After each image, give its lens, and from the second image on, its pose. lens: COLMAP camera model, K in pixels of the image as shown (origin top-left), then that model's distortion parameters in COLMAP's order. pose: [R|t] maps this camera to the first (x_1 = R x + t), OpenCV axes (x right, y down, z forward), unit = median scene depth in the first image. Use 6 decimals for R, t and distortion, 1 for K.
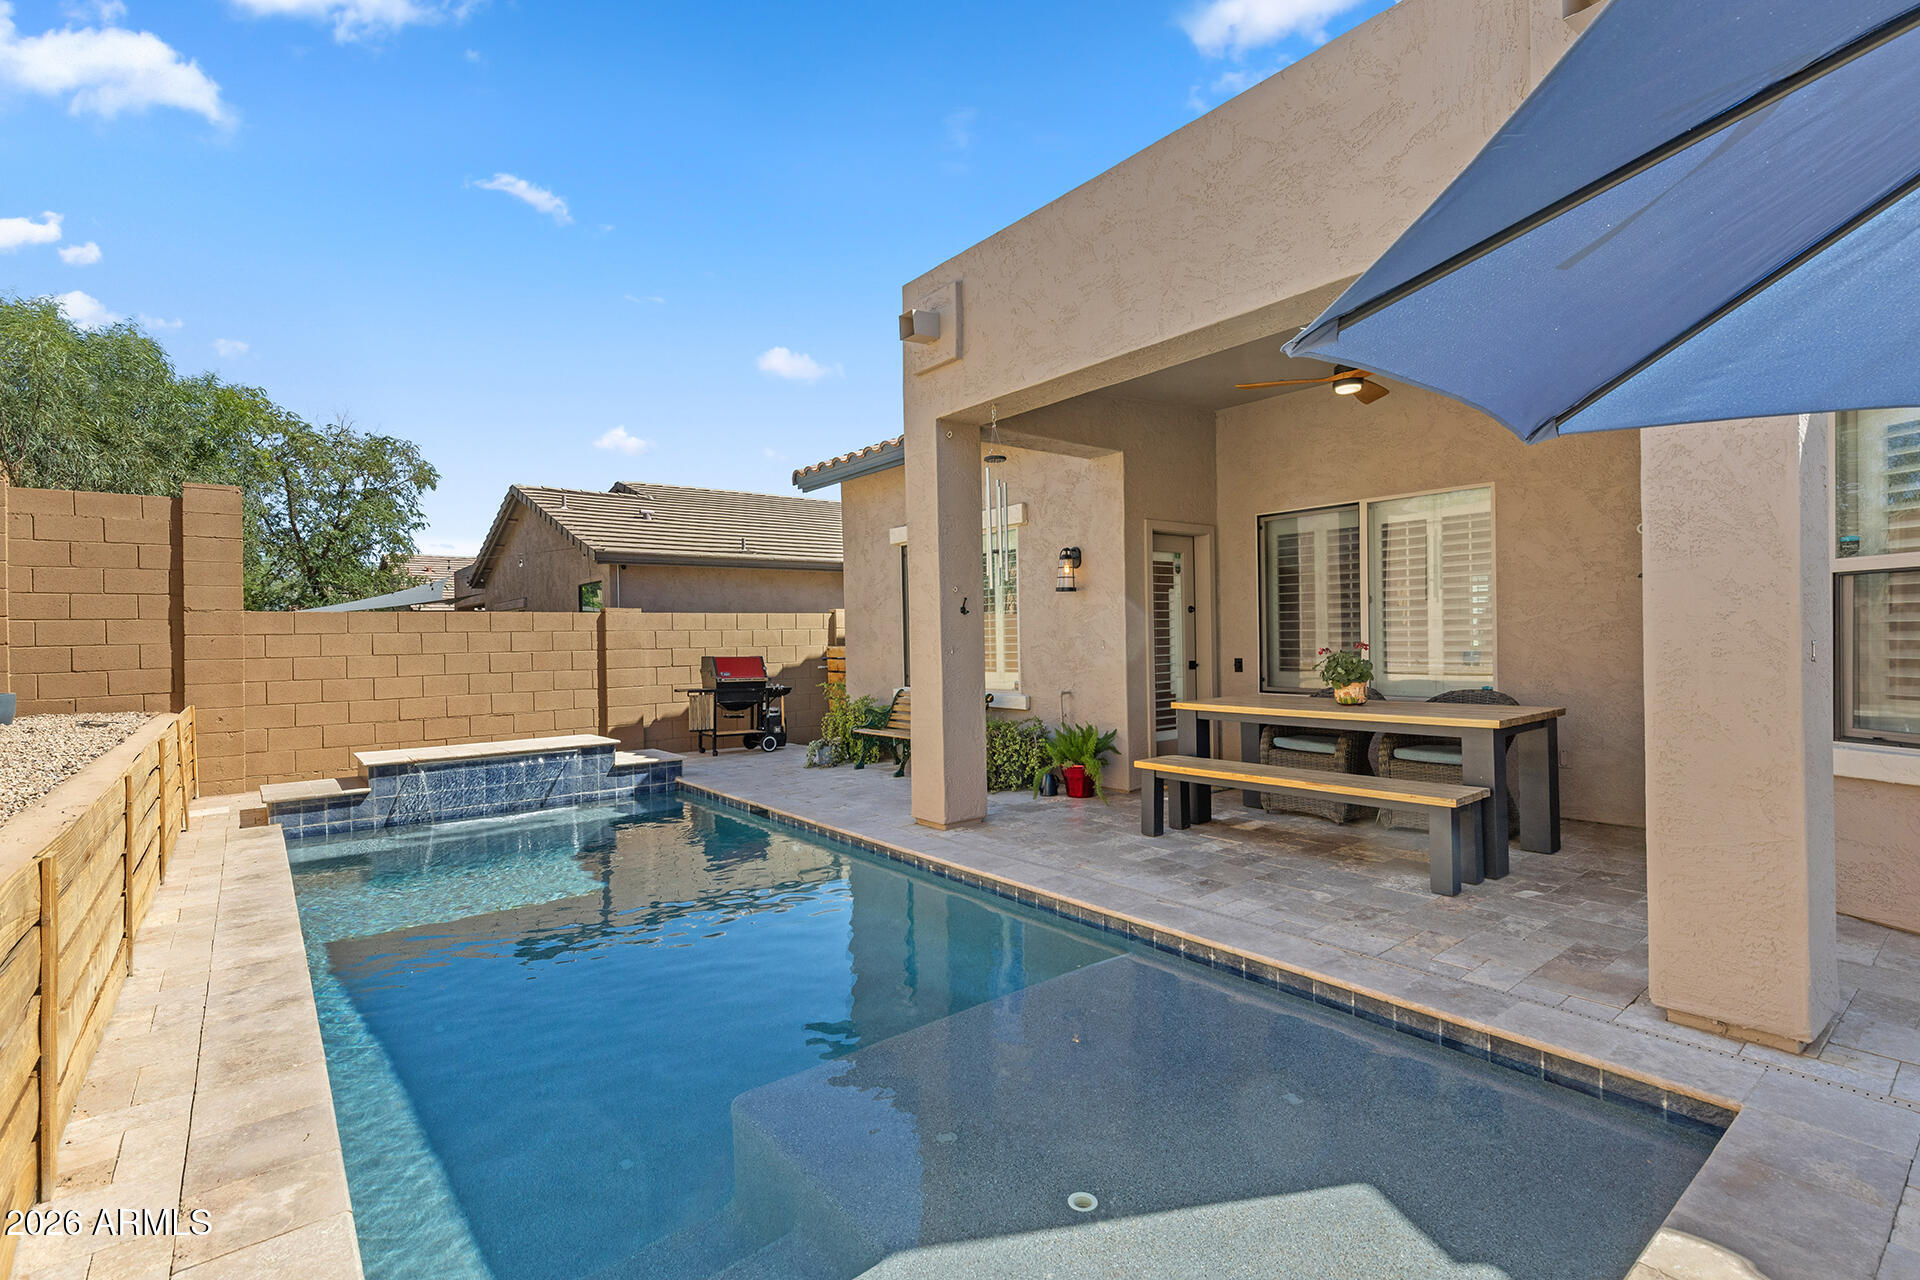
lens RADIAL K [[886.2, 0, 952.8], [0, 886.2, 638.0], [0, 0, 1]] dist [0.010645, -0.000595]
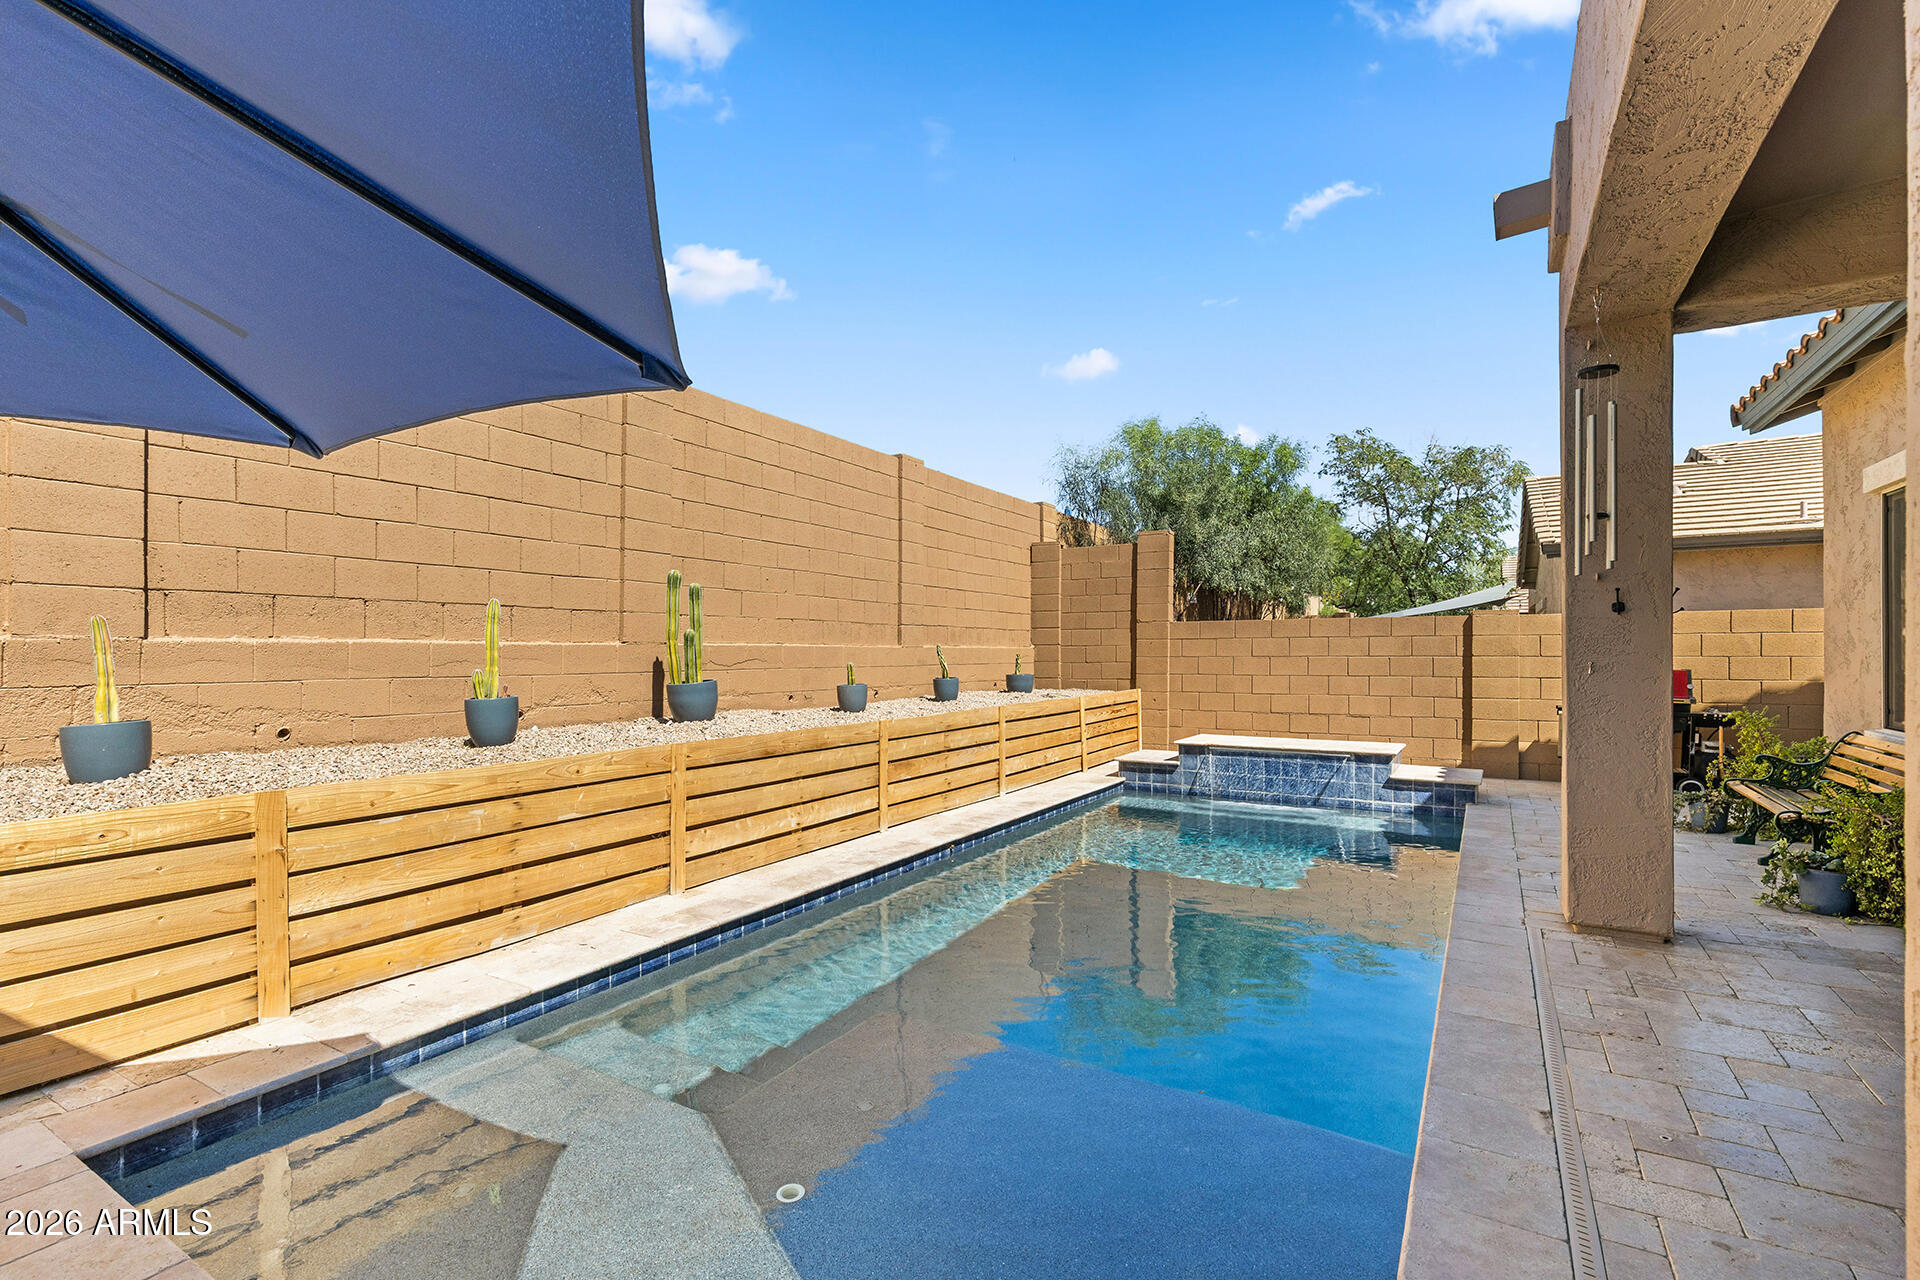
lens RADIAL K [[870.1, 0, 955.4], [0, 870.1, 655.1], [0, 0, 1]] dist [0.008627, -0.000341]
pose [[0.347578, 0.020823, -0.937420, 0.344909], [-0.003522, 0.999775, 0.020903, -0.006190], [0.937644, -0.003964, 0.347573, 0.246296]]
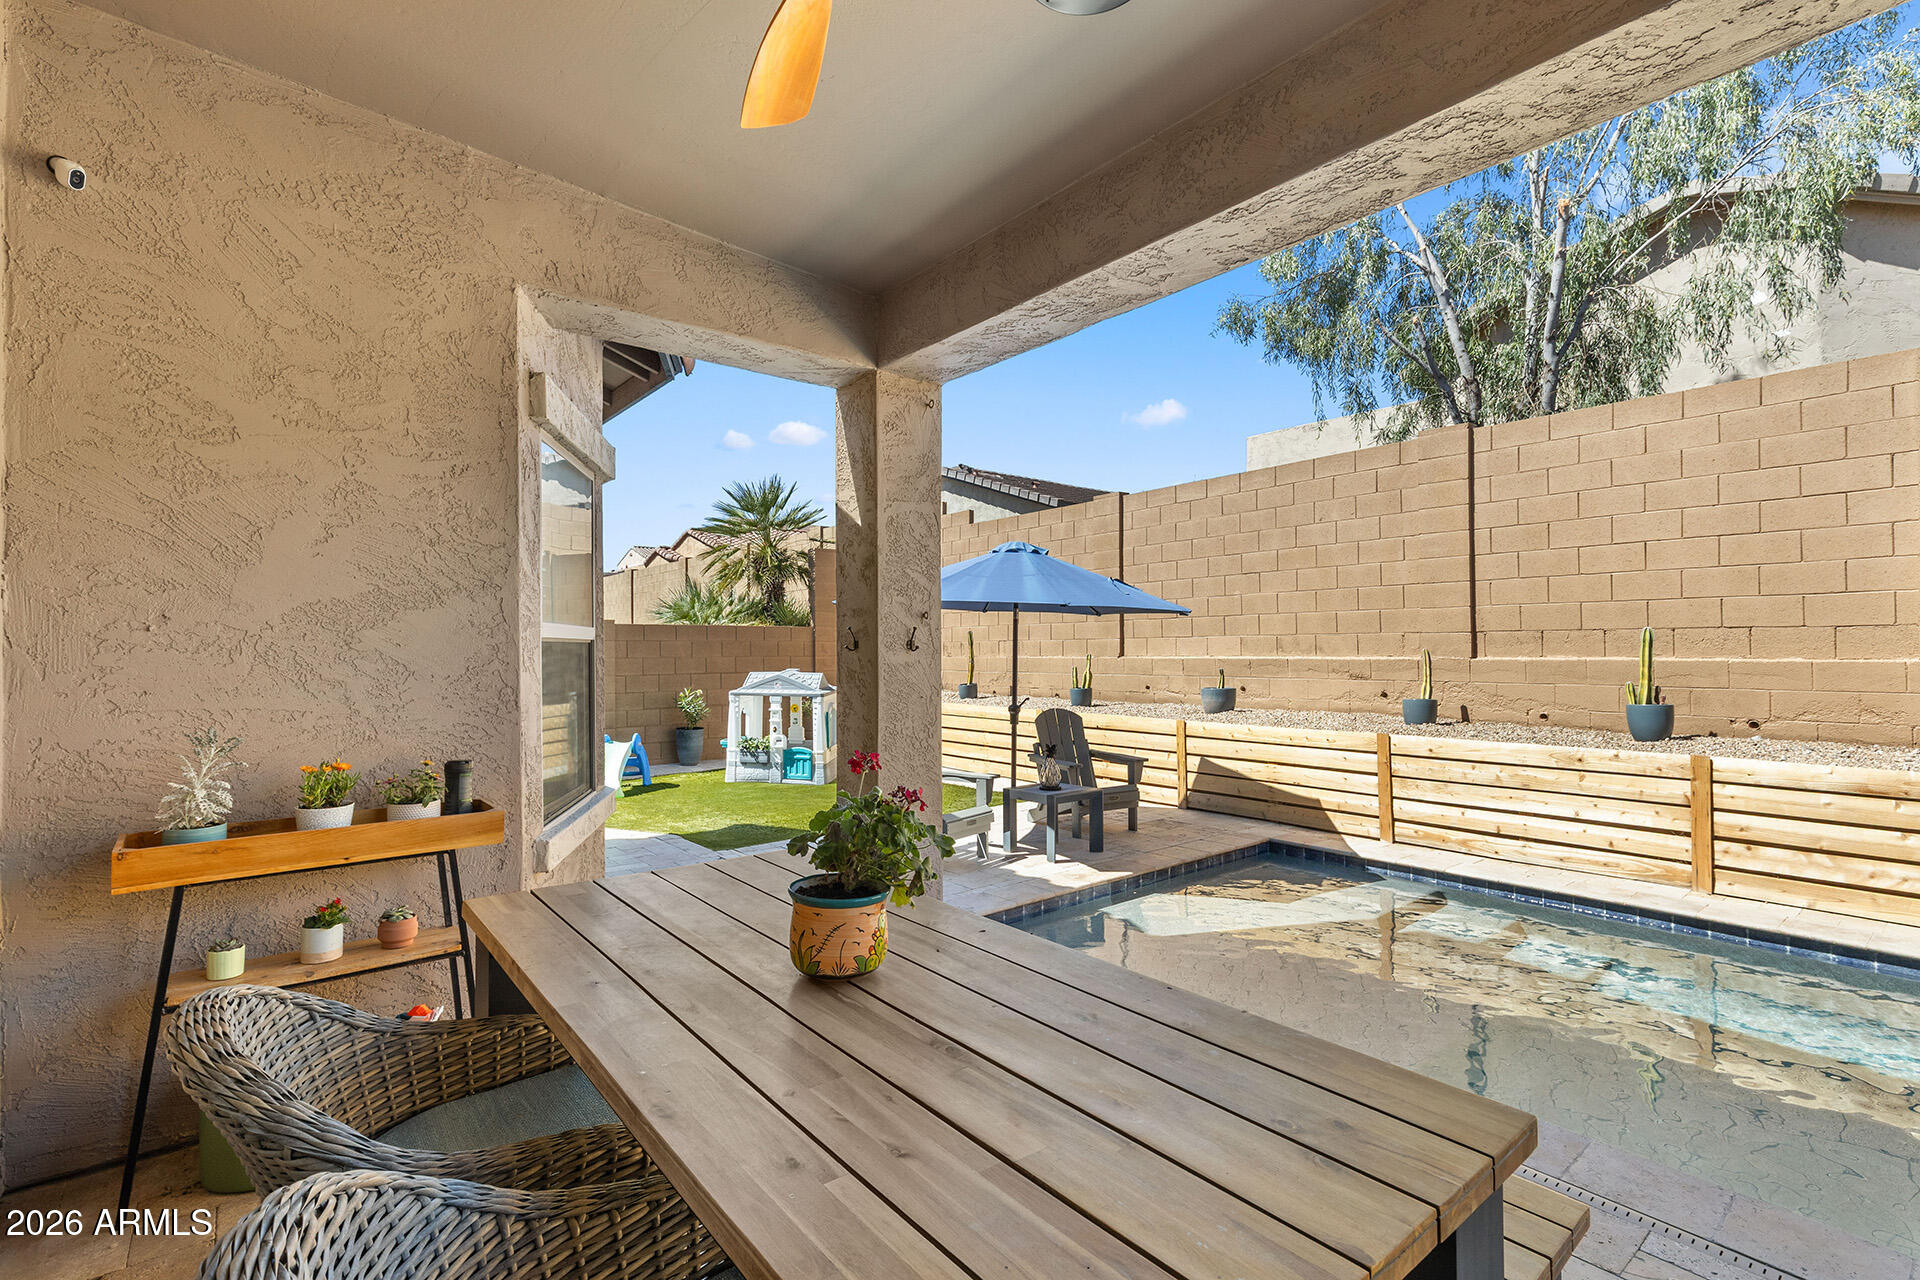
lens RADIAL K [[863.2, 0, 957.3], [0, 863.2, 645.6], [0, 0, 1]] dist [0.008287, 0.000082]
pose [[-0.999577, 0.023806, -0.016679, 0.289500], [0.023909, 0.999696, -0.006008, -0.024956], [0.016531, -0.006404, -0.999843, 0.920513]]
